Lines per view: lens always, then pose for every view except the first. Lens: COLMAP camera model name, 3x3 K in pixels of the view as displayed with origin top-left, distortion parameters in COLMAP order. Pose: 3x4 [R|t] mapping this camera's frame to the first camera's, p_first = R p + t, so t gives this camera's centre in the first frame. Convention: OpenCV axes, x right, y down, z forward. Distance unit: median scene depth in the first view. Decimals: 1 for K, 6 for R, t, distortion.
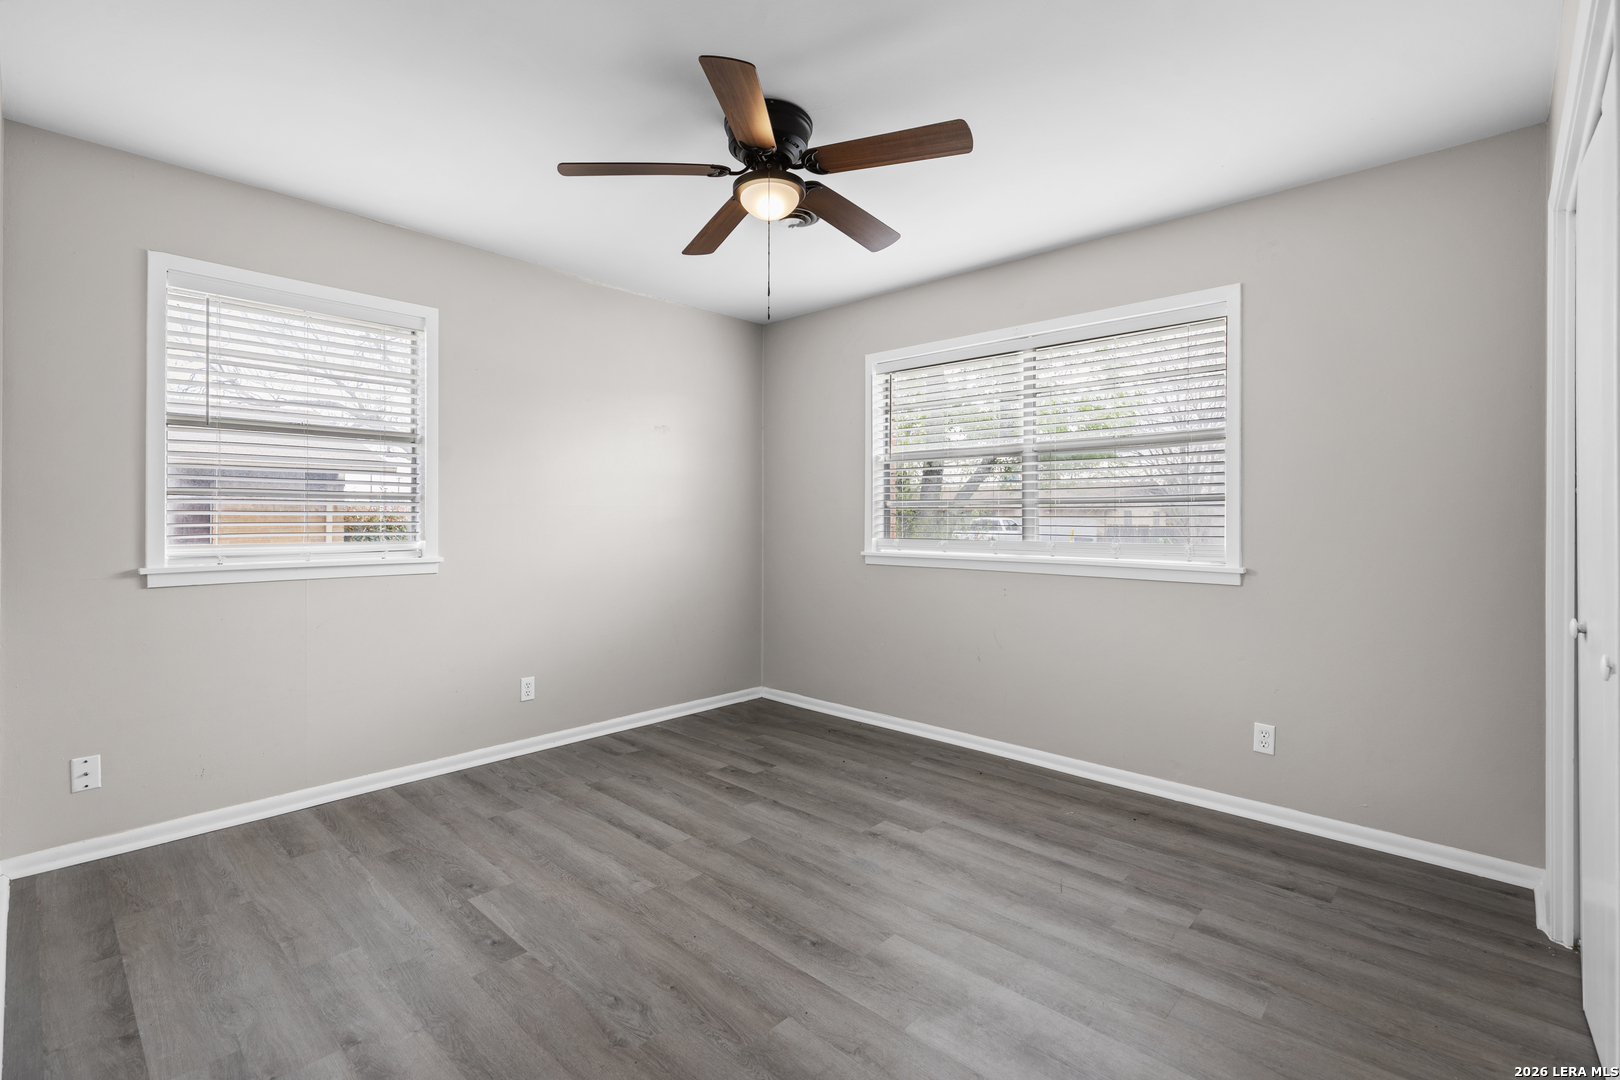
lens RADIAL K [[737.1, 0, 808.4], [0, 737.1, 534.0], [0, 0, 1]] dist [0.001528, 0.000076]
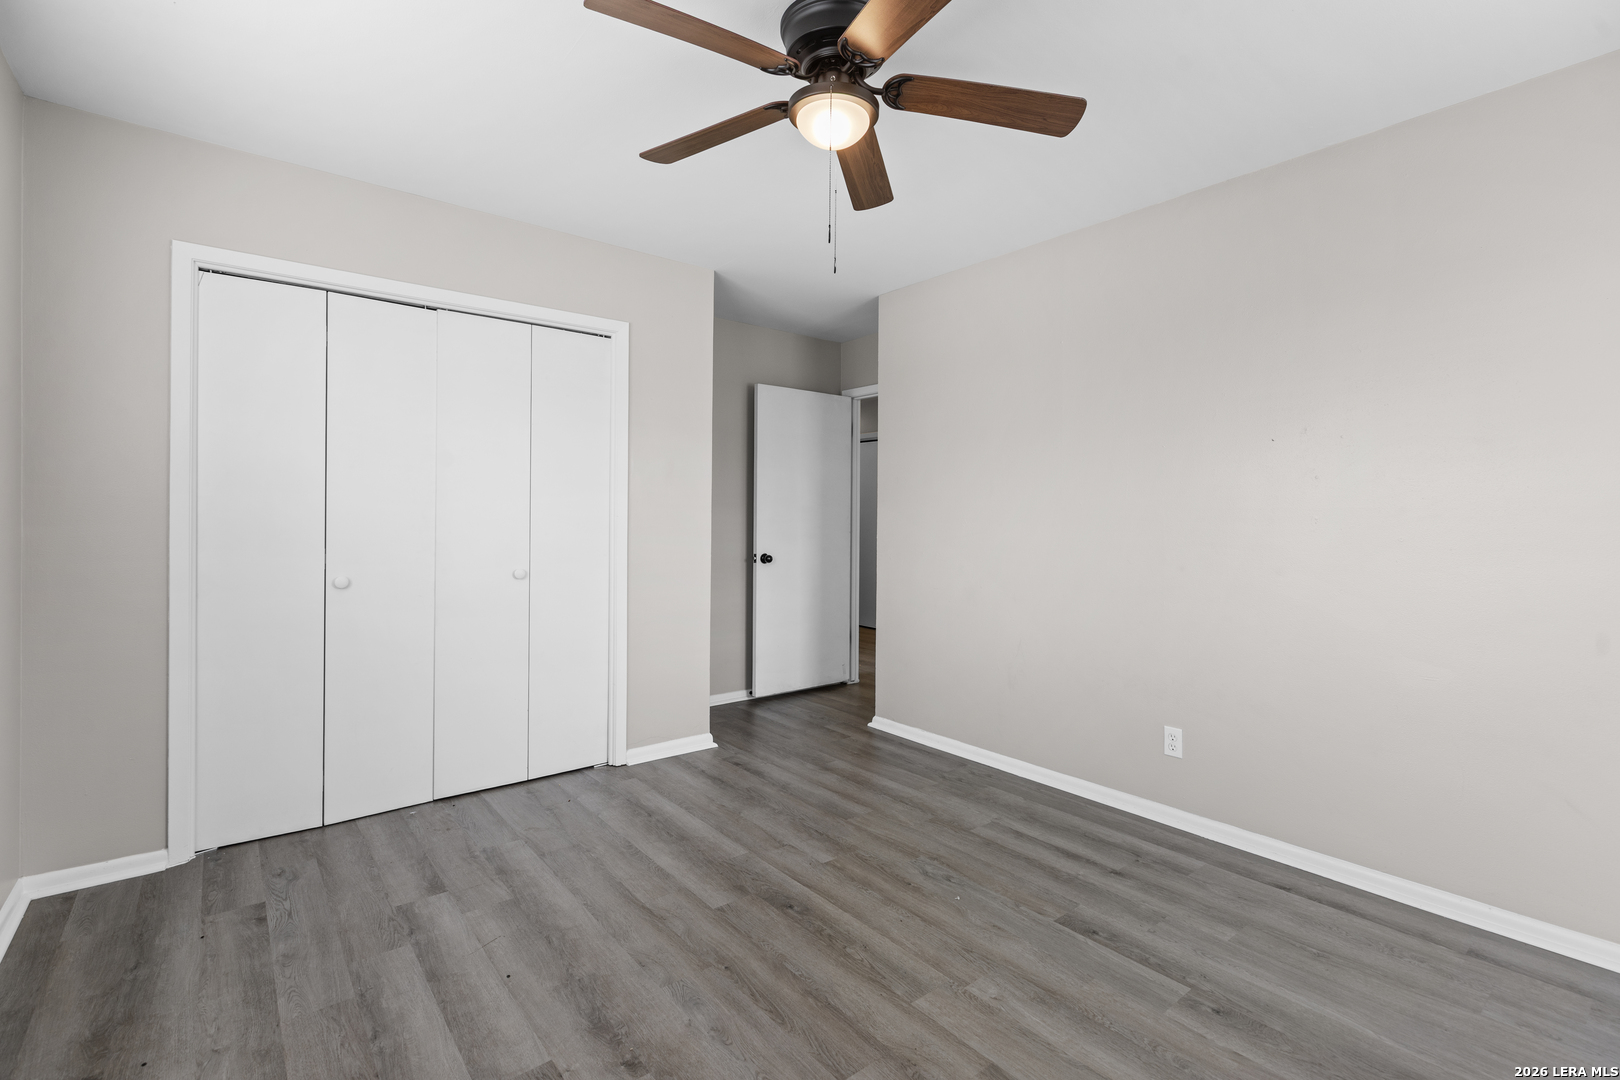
lens RADIAL K [[737.1, 0, 808.4], [0, 737.1, 534.0], [0, 0, 1]] dist [0.001528, 0.000076]
pose [[-0.989524, -0.013449, 0.143743, -0.153226], [-0.007005, 0.998951, 0.045246, -0.044411], [-0.144201, 0.043765, -0.988580, 1.865959]]
